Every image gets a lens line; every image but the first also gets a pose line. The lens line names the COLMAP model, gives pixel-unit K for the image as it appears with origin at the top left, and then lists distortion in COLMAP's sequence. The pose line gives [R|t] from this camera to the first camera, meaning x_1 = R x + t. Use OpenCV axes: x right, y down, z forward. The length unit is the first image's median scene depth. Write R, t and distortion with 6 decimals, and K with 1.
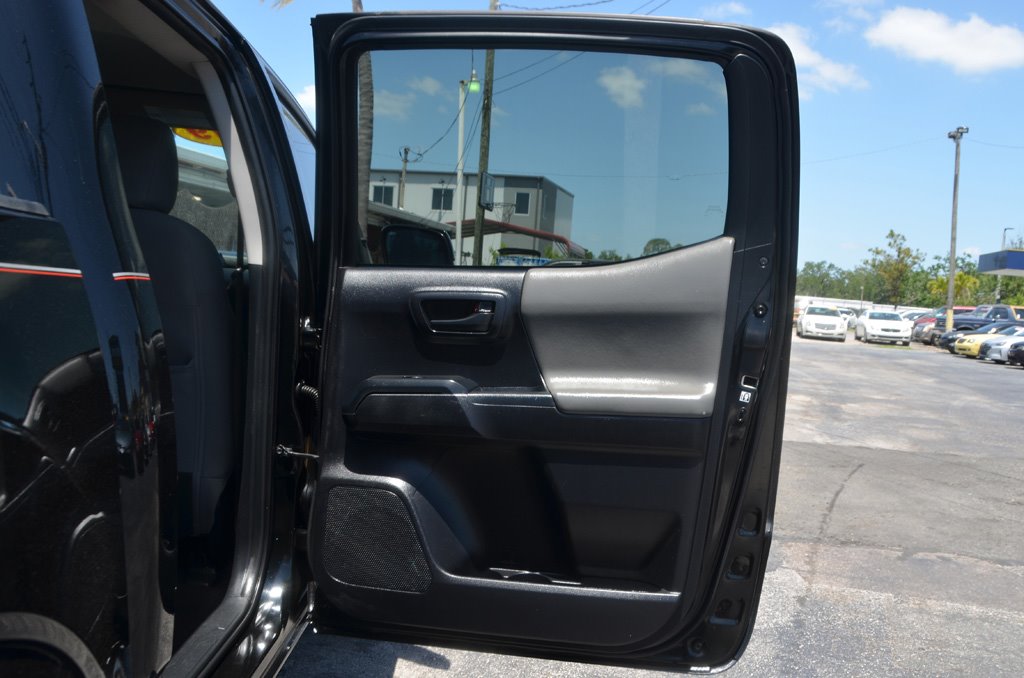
lens RADIAL K [[907.5, 0, 543.1], [0, 907.5, 372.4], [0, 0, 1]] dist [-0.146435, 0.100510]
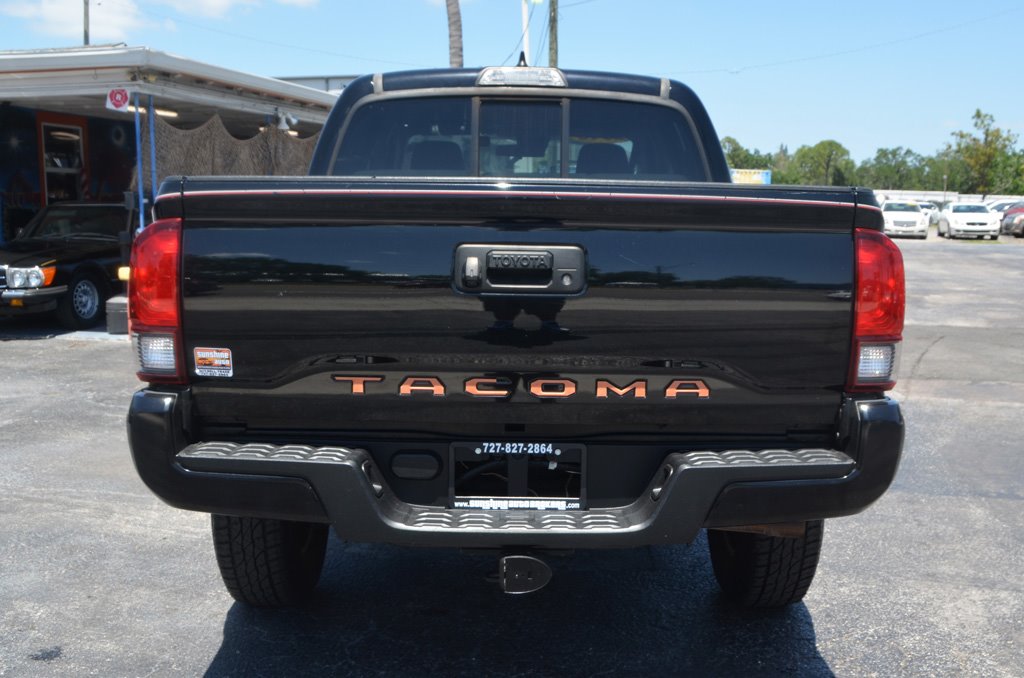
lens RADIAL K [[1045.6, 0, 536.4], [0, 1045.6, 382.7], [0, 0, 1]] dist [-0.136099, 0.117445]
pose [[0.997682, -0.053161, -0.042484, -0.026975], [0.056491, 0.995074, 0.081465, 0.004293], [0.037944, -0.083676, 0.995770, -0.081430]]
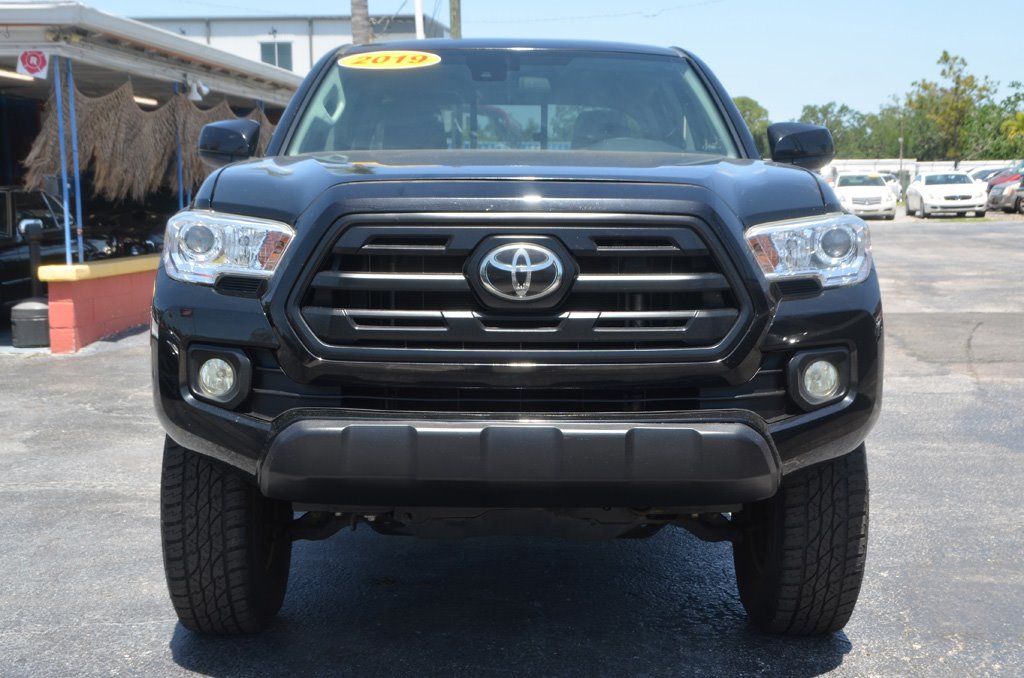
lens RADIAL K [[1392.5, 0, 513.3], [0, 1392.5, 364.3], [0, 0, 1]] dist [-0.003825, 0.436029]
pose [[0.993721, -0.088109, 0.068959, -0.063156], [0.085139, 0.995357, 0.044894, 0.006164], [-0.072594, -0.038741, 0.996609, -0.124893]]
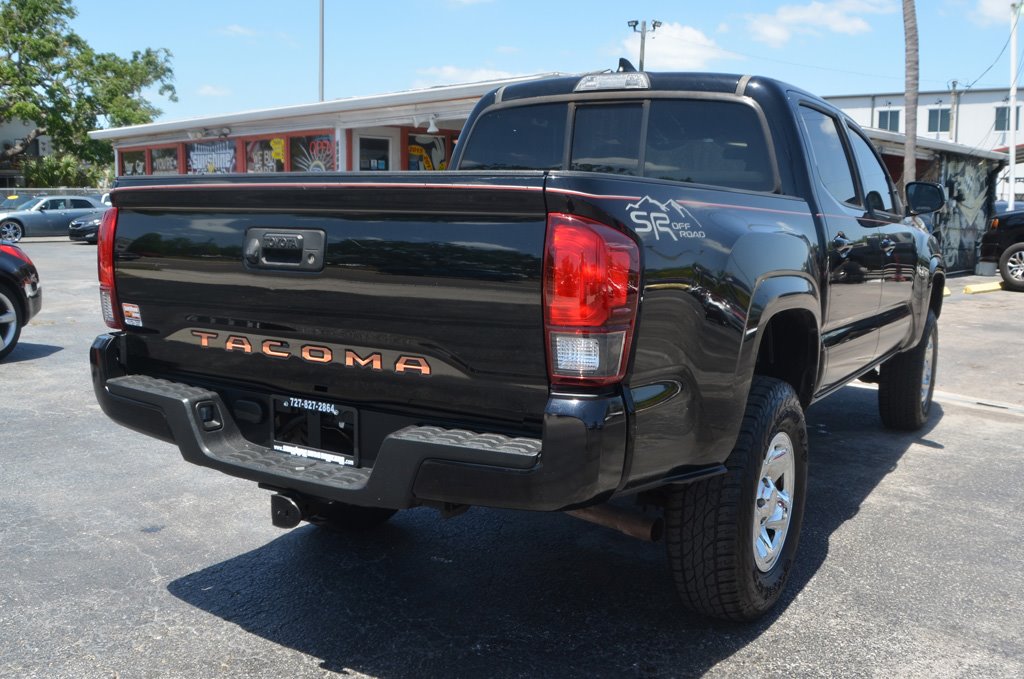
lens RADIAL K [[969.4, 0, 544.4], [0, 969.4, 348.9], [0, 0, 1]] dist [-0.173581, 0.103344]
pose [[0.839225, 0.020300, -0.543406, 0.016798], [-0.000460, 0.999329, 0.036621, 0.006805], [0.543785, -0.030484, 0.838671, -0.066818]]
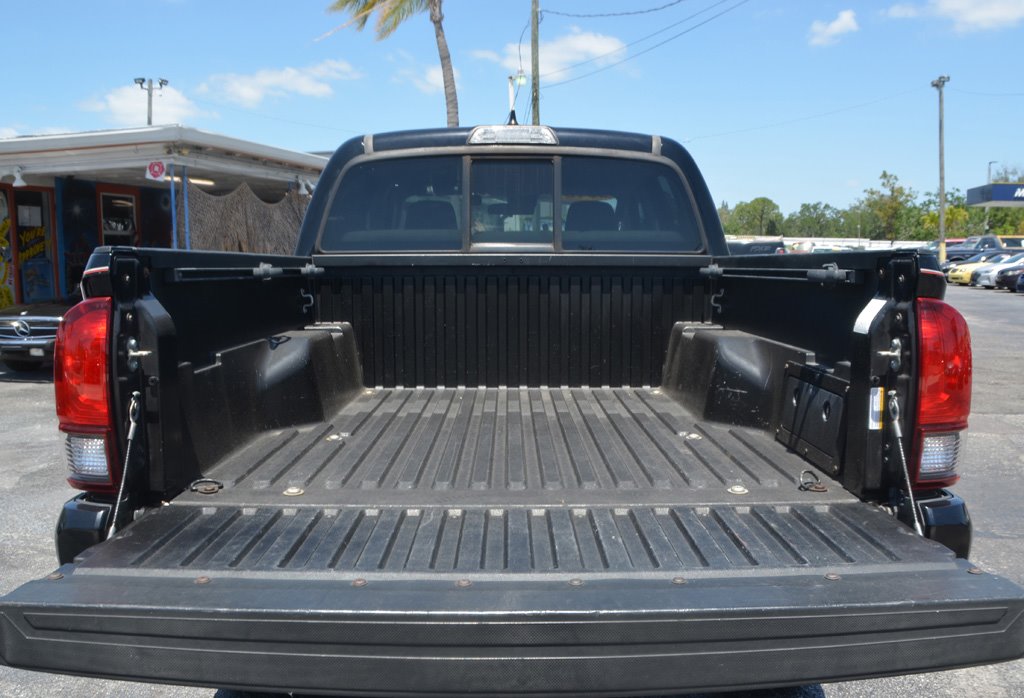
lens RADIAL K [[866.2, 0, 522.9], [0, 866.2, 371.1], [0, 0, 1]] dist [-0.170862, 0.092682]
pose [[0.996756, -0.068659, -0.041987, -0.028178], [0.070645, 0.996356, 0.047790, 0.001674], [0.038552, -0.050601, 0.997975, -0.062708]]
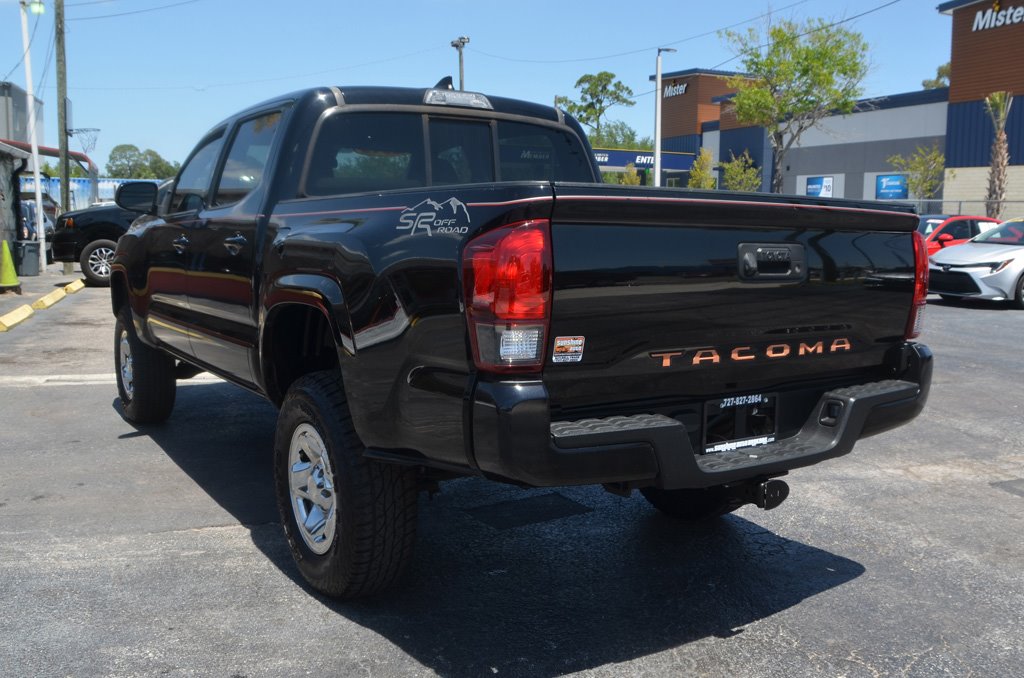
lens RADIAL K [[954.4, 0, 539.0], [0, 954.4, 360.2], [0, 0, 1]] dist [-0.172992, 0.111126]
pose [[0.855374, -0.133030, 0.500639, -0.078729], [0.089355, 0.989867, 0.110359, 0.000798], [-0.510247, -0.049664, 0.858593, -0.074470]]
